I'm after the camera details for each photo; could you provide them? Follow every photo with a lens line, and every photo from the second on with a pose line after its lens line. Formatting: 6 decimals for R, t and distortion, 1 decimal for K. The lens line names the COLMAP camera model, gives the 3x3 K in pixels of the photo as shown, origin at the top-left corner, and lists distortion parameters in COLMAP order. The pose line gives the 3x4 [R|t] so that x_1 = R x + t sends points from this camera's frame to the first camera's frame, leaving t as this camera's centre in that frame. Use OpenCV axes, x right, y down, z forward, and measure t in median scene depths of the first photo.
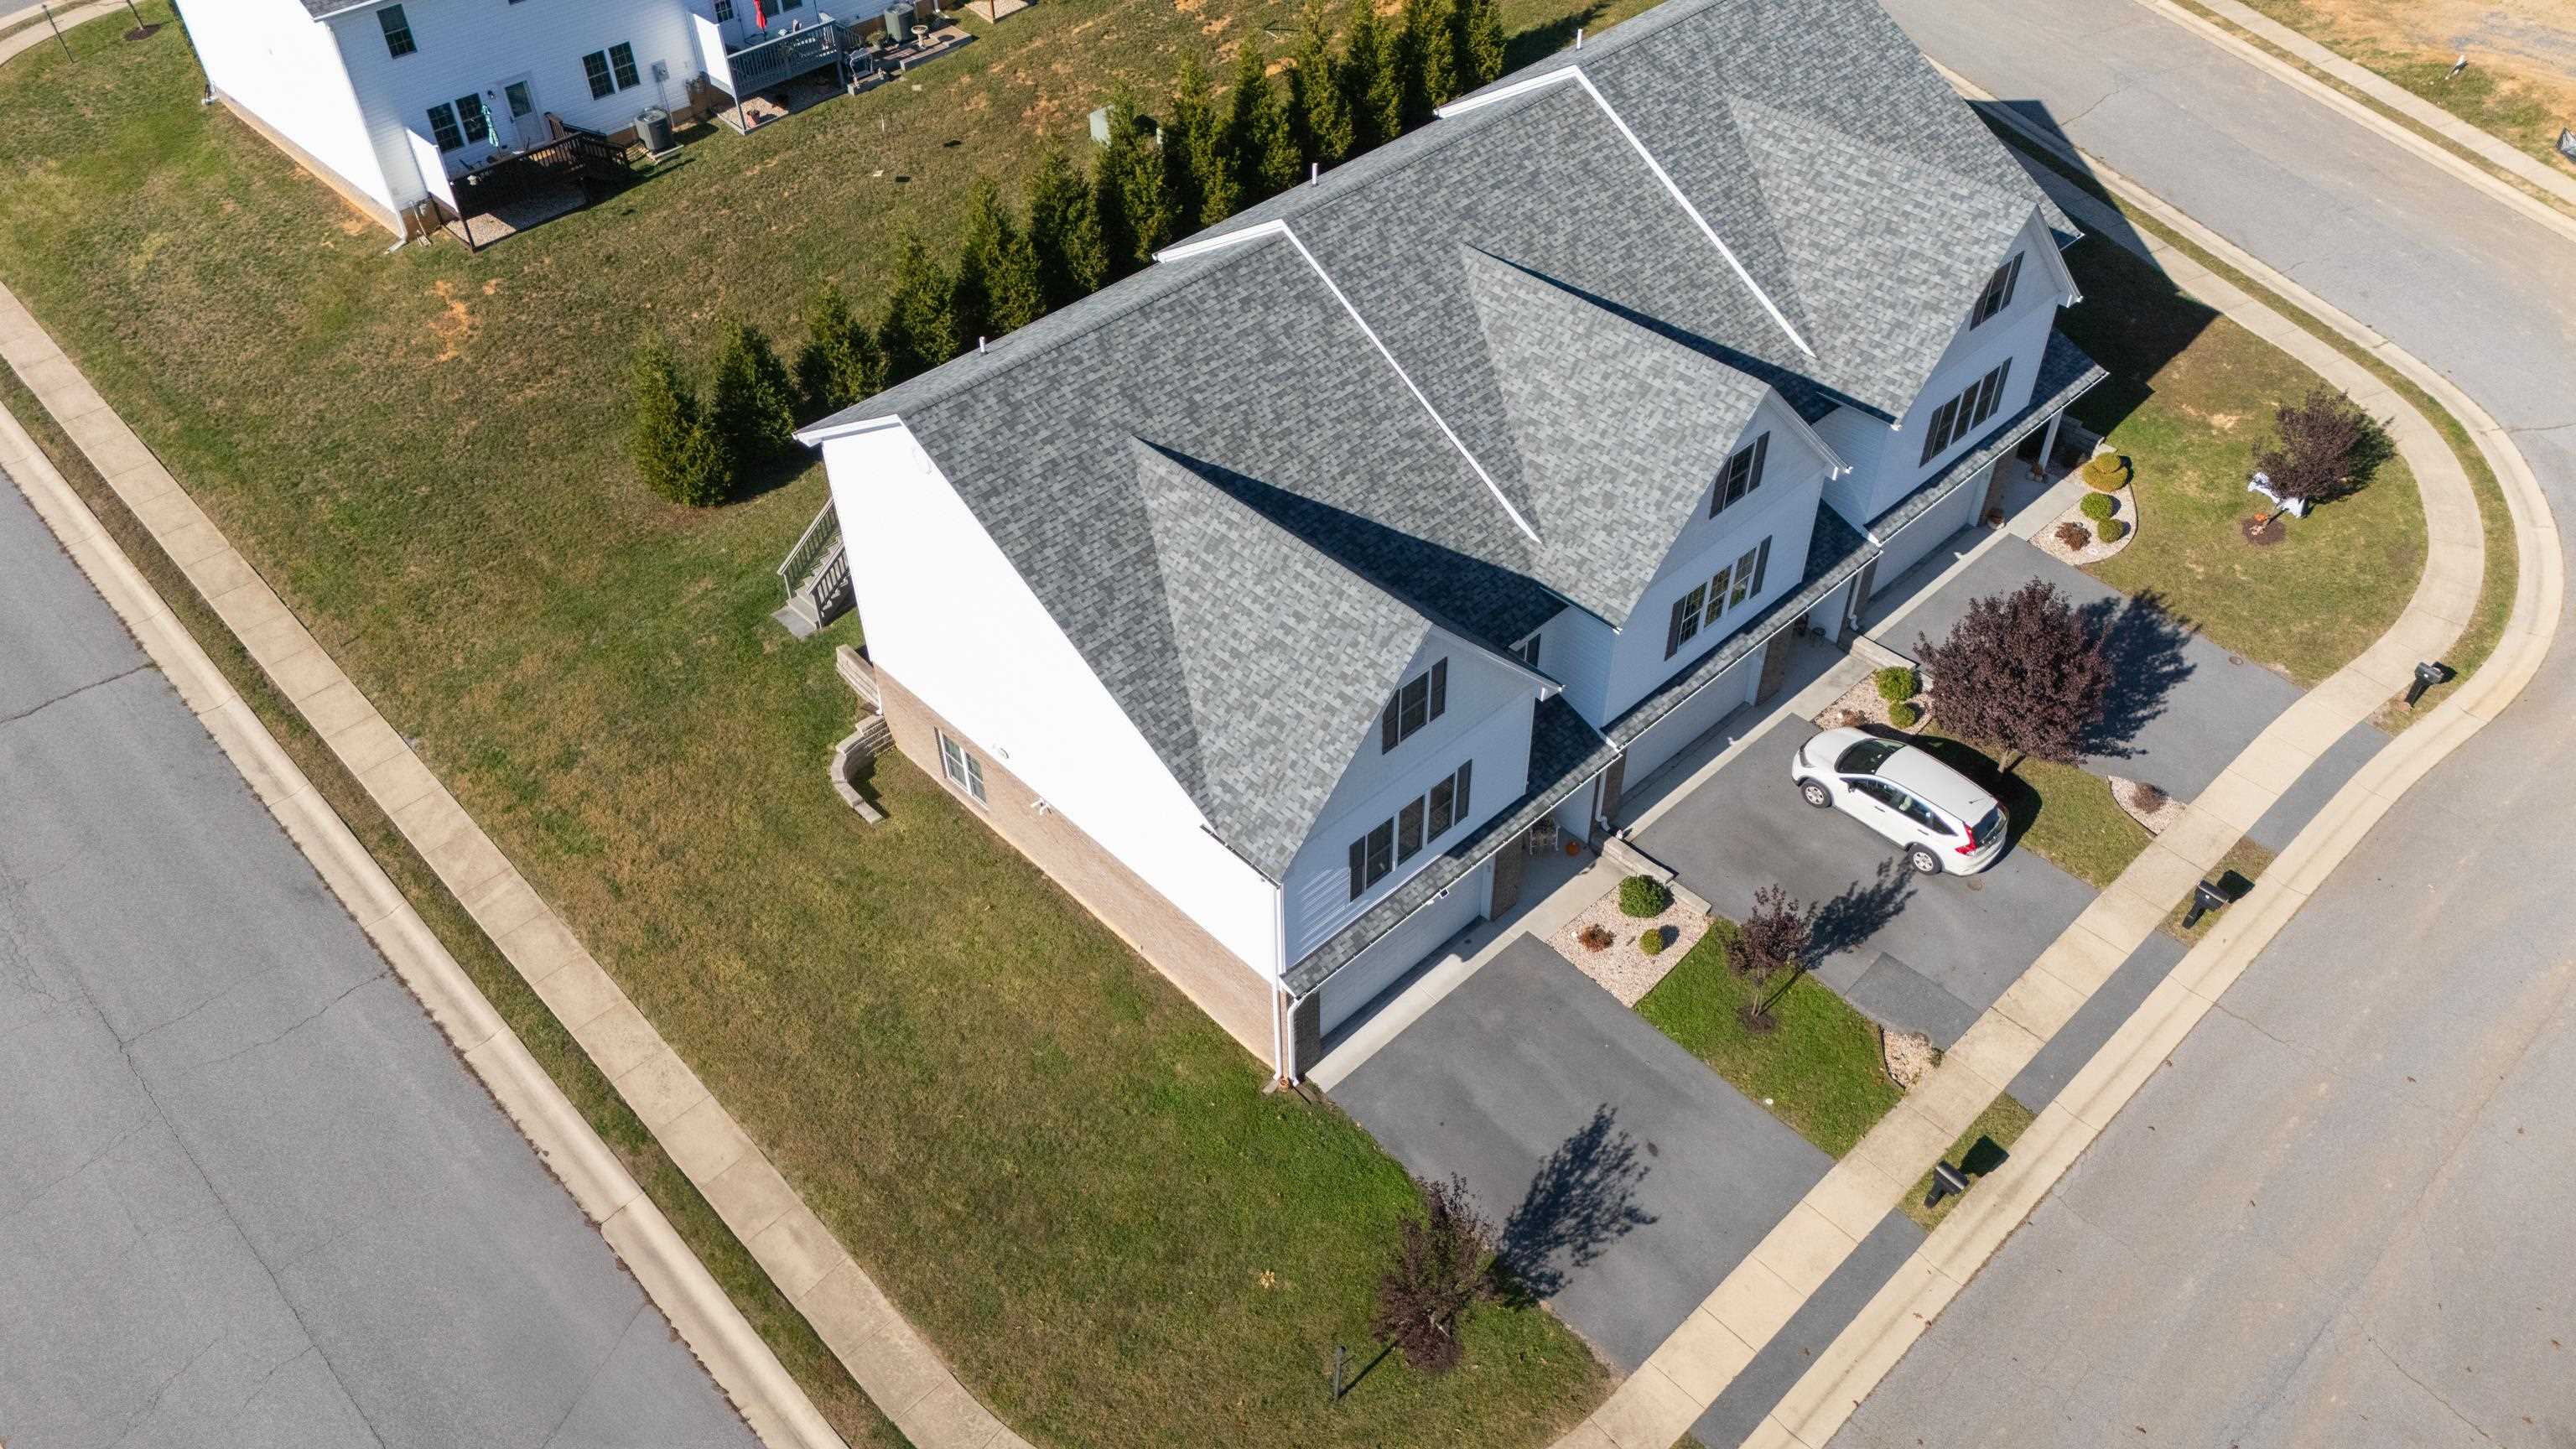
lens RADIAL K [[1896.0, 0, 1288.0], [0, 1896.0, 724.5], [0, 0, 1]] dist [0.071570, -0.063356]
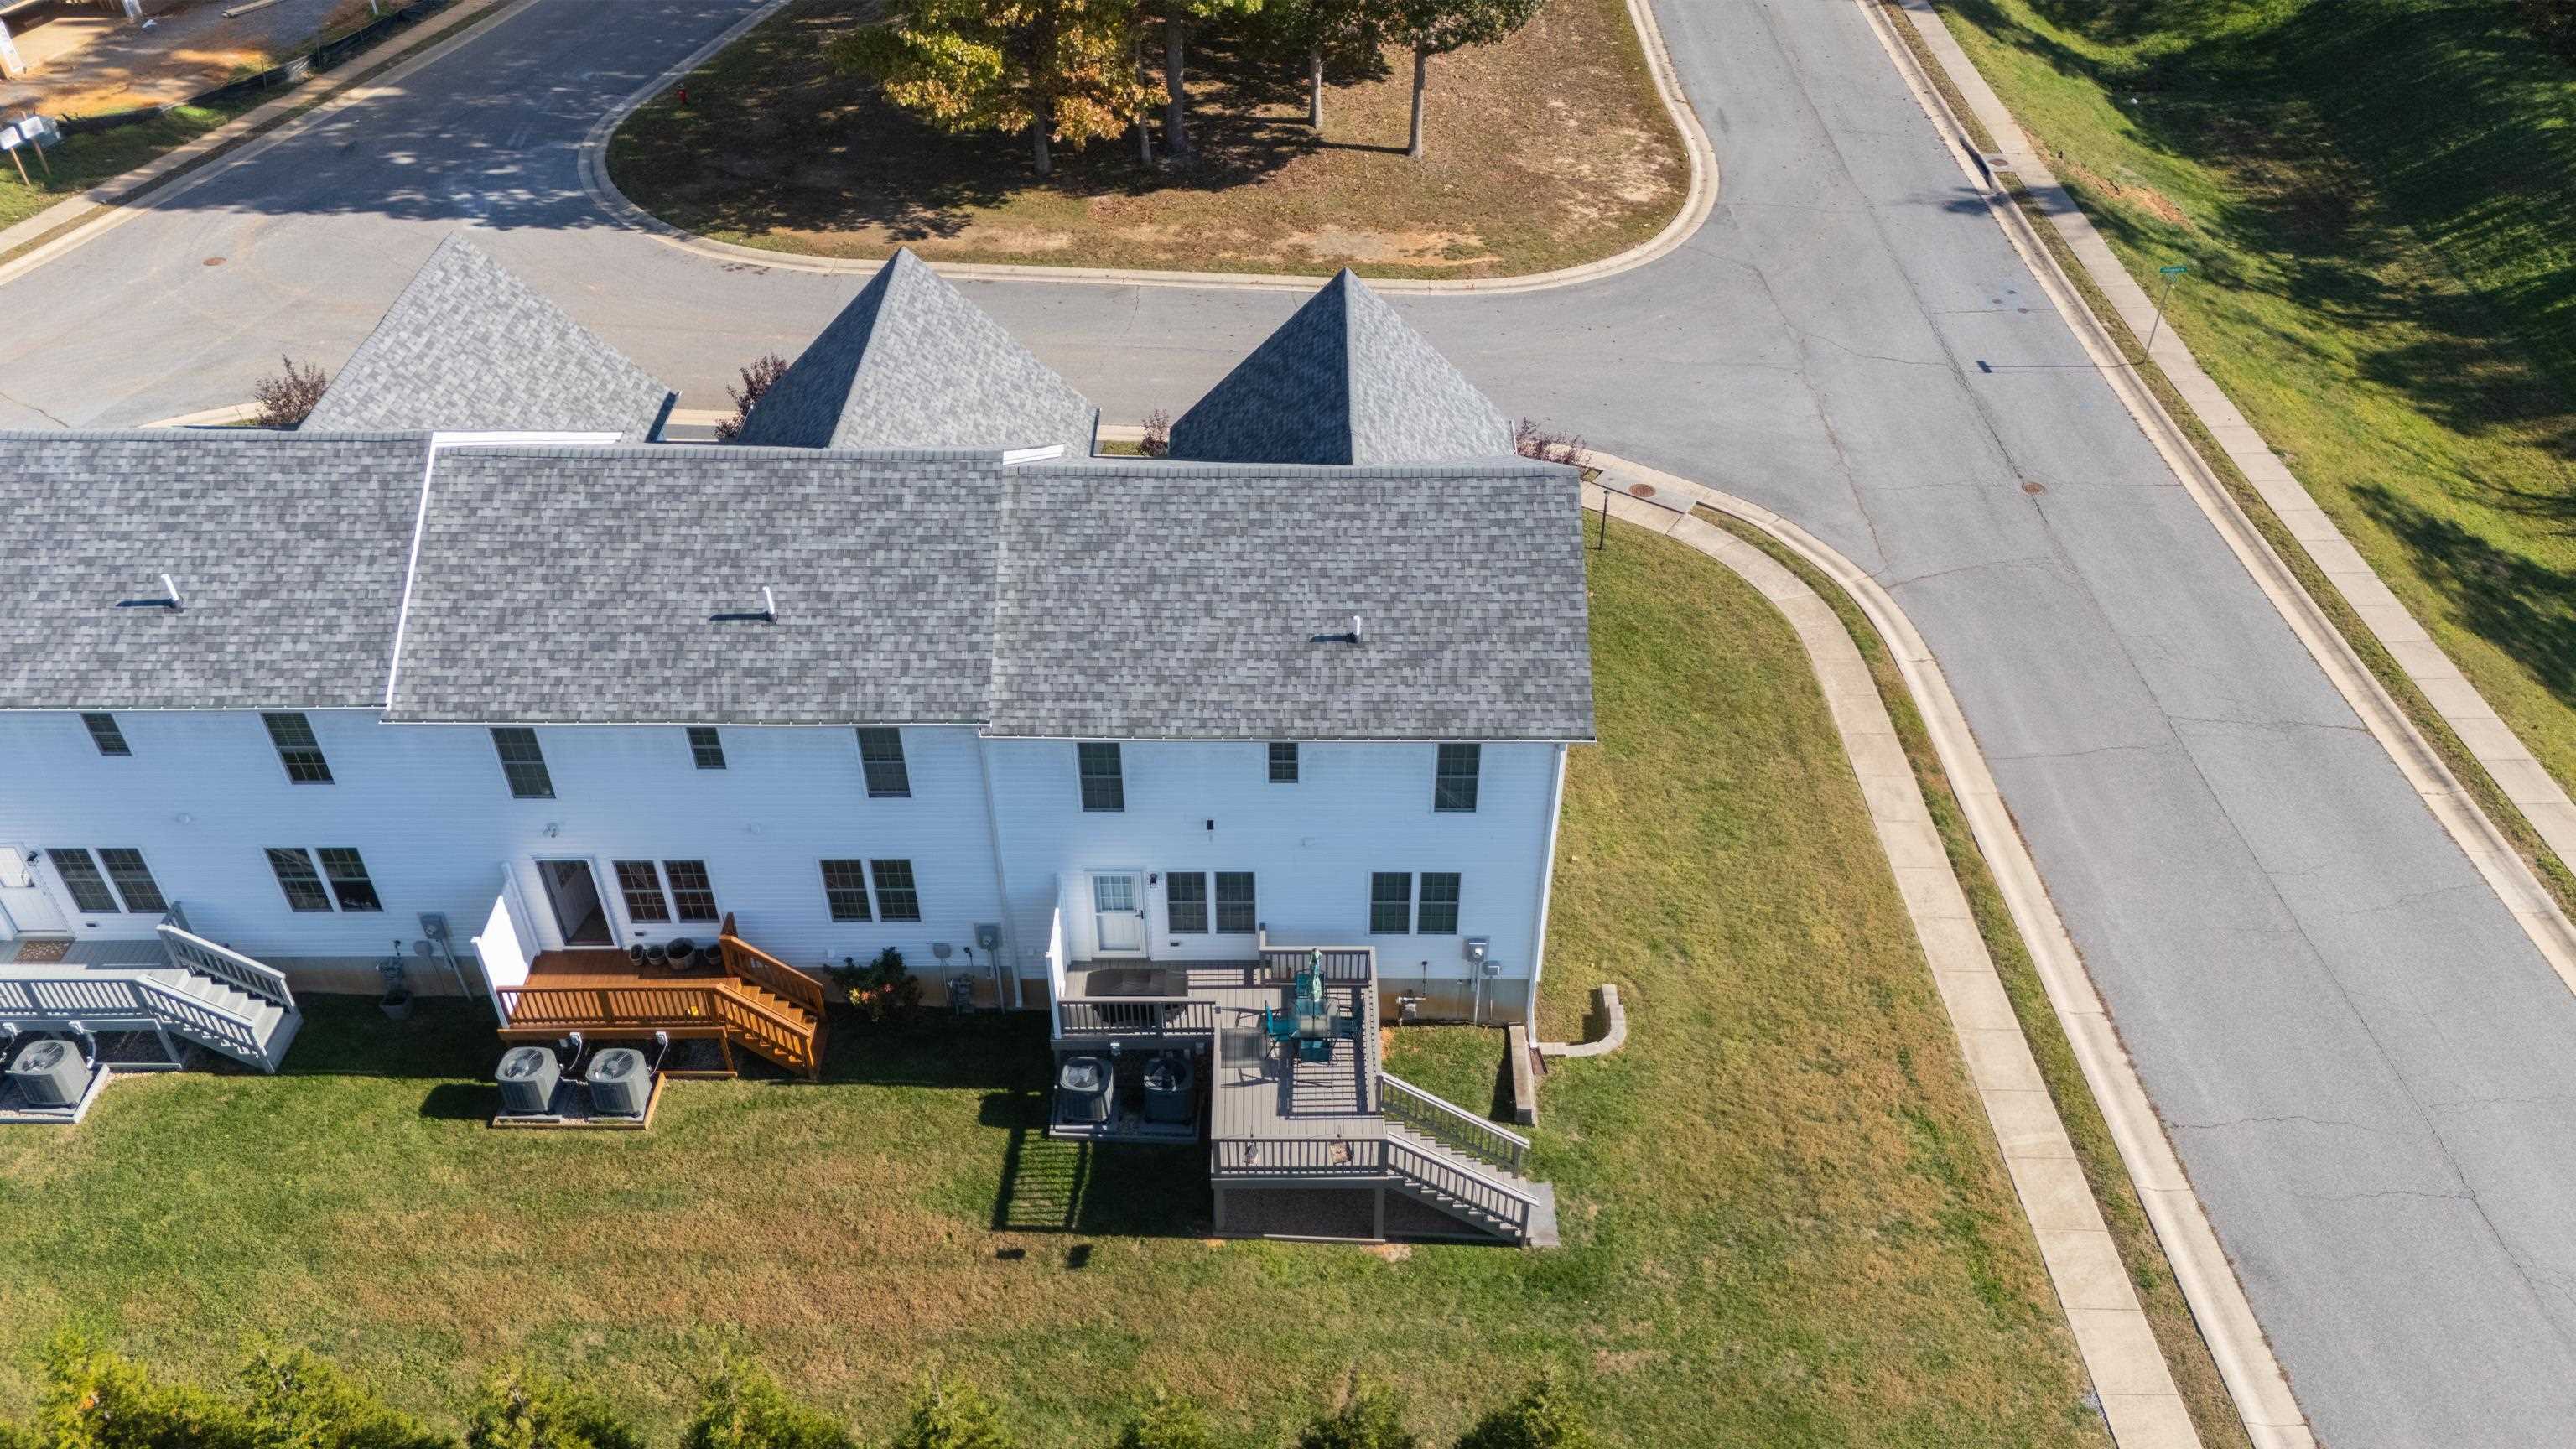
lens RADIAL K [[1896.0, 0, 1288.0], [0, 1896.0, 724.5], [0, 0, 1]] dist [0.071570, -0.063356]
pose [[-0.719808, -0.423122, 0.550313, -0.557246], [0.480903, 0.267754, 0.834889, -0.809660], [-0.500608, 0.865607, 0.010749, 0.984653]]
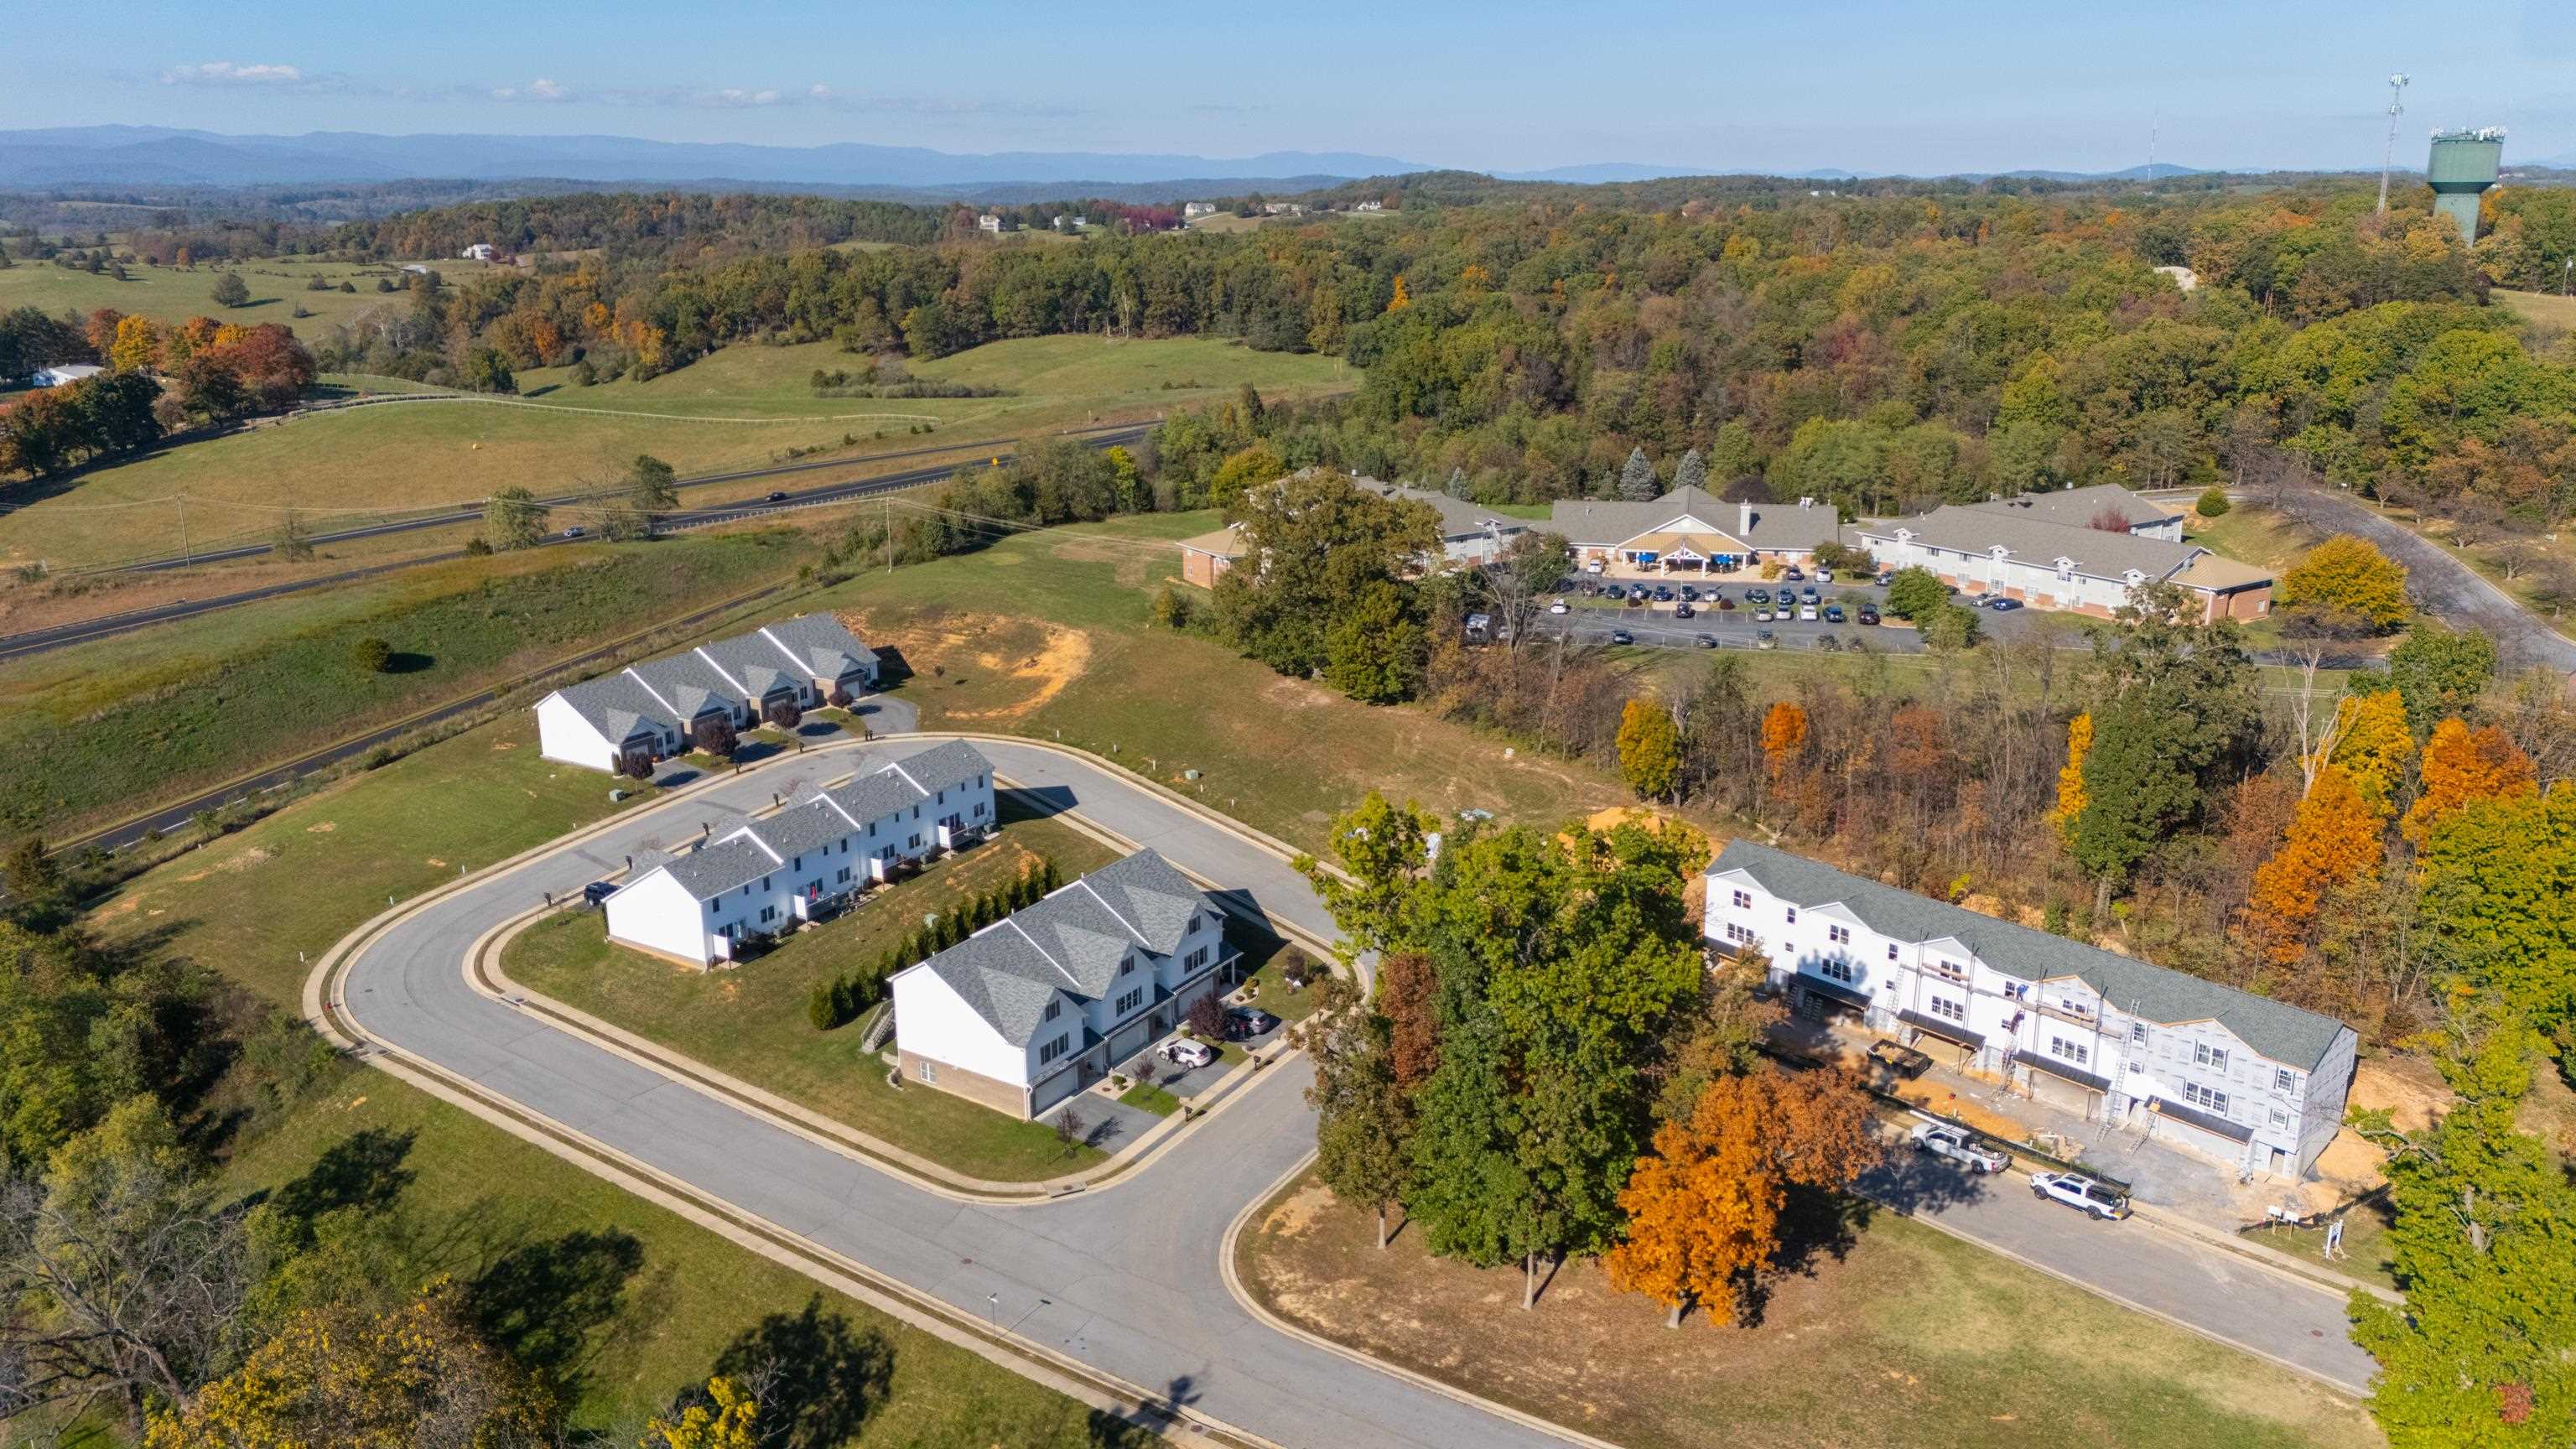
lens RADIAL K [[1896.0, 0, 1288.0], [0, 1896.0, 724.5], [0, 0, 1]] dist [0.071570, -0.063356]
pose [[0.974984, -0.056523, 0.214967, -0.249769], [0.146809, 0.889910, -0.431865, 1.113844], [-0.166891, 0.452620, 0.875946, -2.613500]]
